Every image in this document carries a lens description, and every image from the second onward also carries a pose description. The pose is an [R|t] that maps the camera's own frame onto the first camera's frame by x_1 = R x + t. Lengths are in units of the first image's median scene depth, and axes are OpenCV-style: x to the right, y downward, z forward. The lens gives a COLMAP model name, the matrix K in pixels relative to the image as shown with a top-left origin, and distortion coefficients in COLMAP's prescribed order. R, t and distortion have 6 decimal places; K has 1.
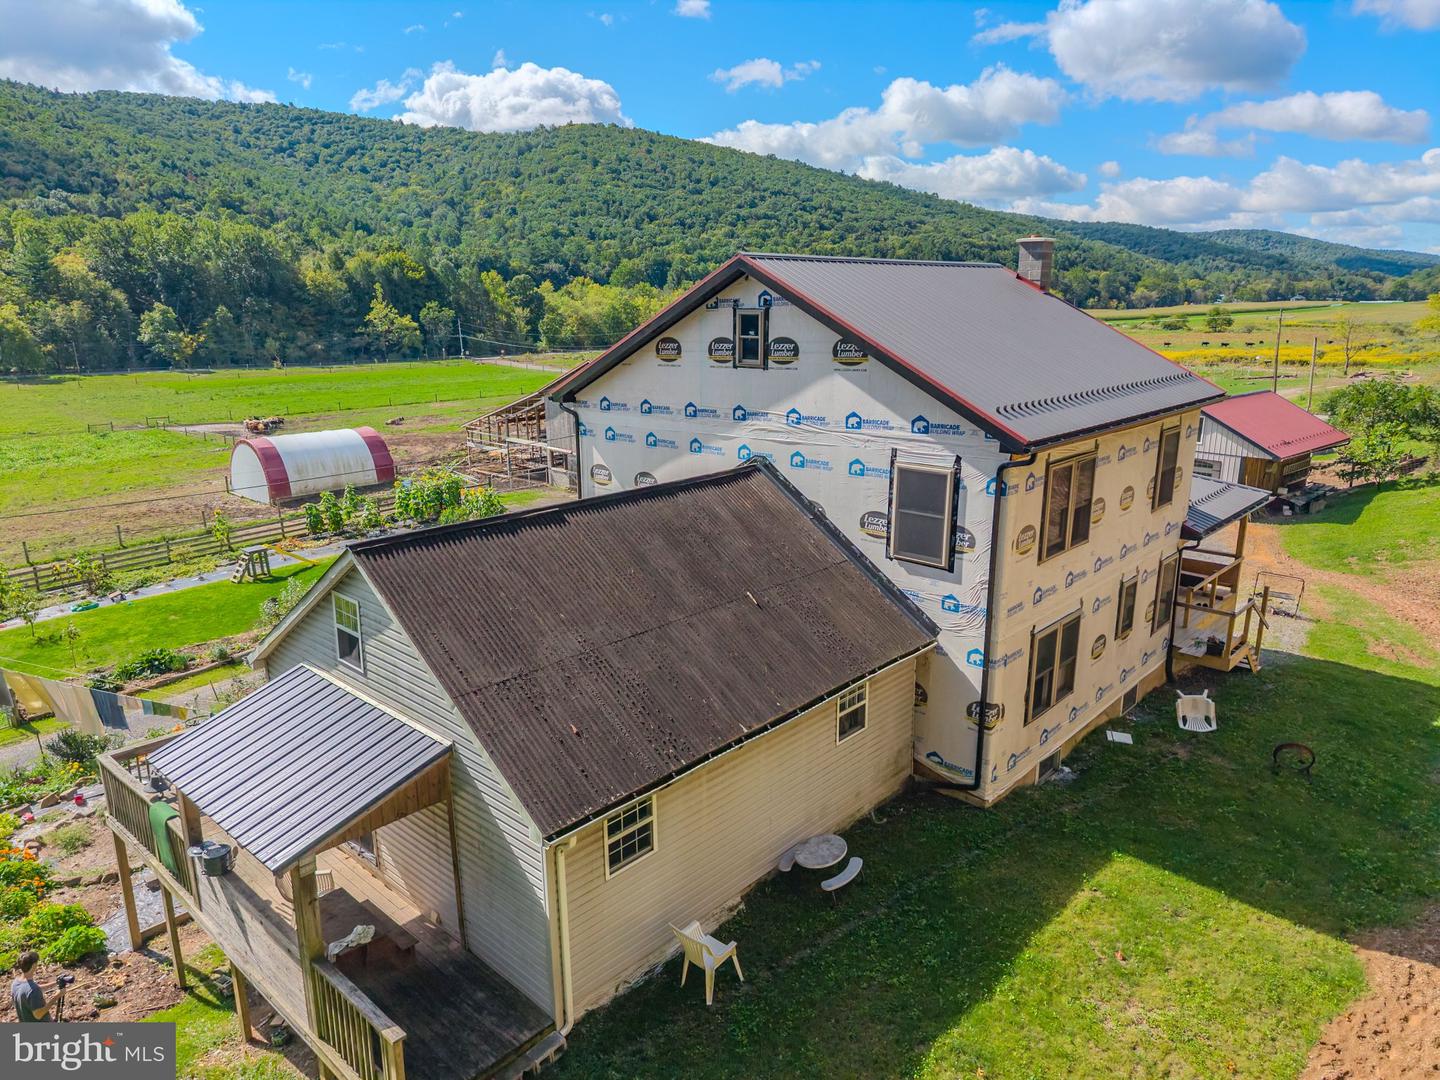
lens RADIAL K [[947.4, 0, 720.0], [0, 947.4, 540.0], [0, 0, 1]] dist [0.008670, 0.001051]
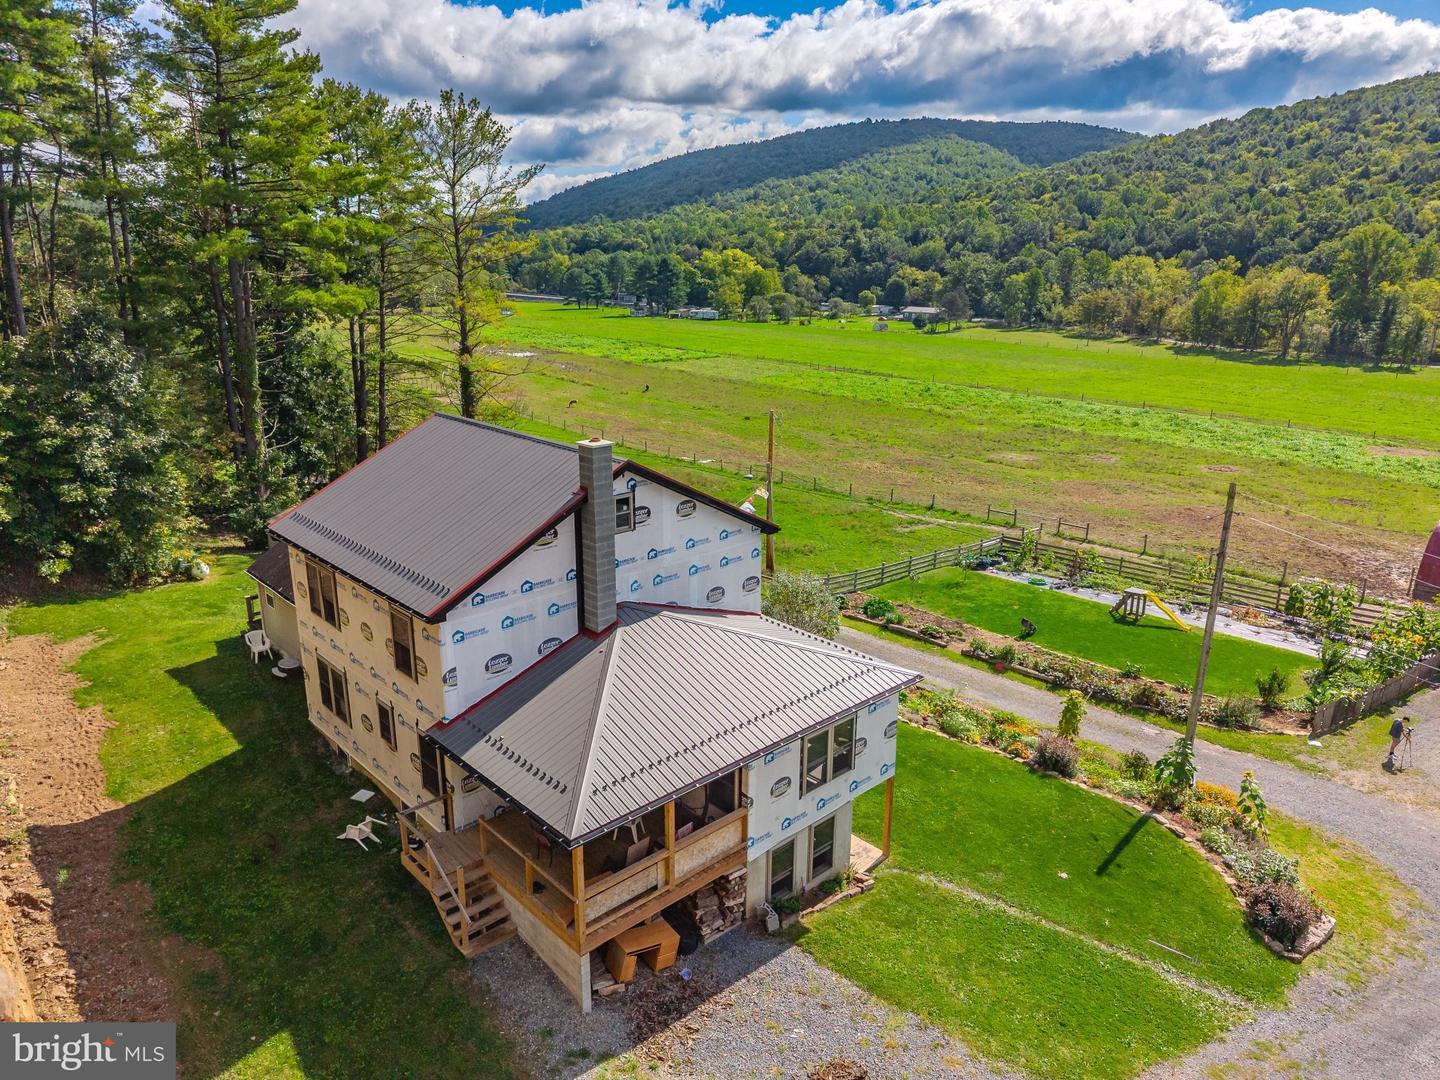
lens RADIAL K [[947.4, 0, 720.0], [0, 947.4, 540.0], [0, 0, 1]] dist [0.008670, 0.001051]
pose [[-0.085988, 0.272842, -0.958208, 0.578394], [-0.254936, 0.923725, 0.285901, -0.232418], [0.963127, 0.268866, -0.009872, 0.524238]]
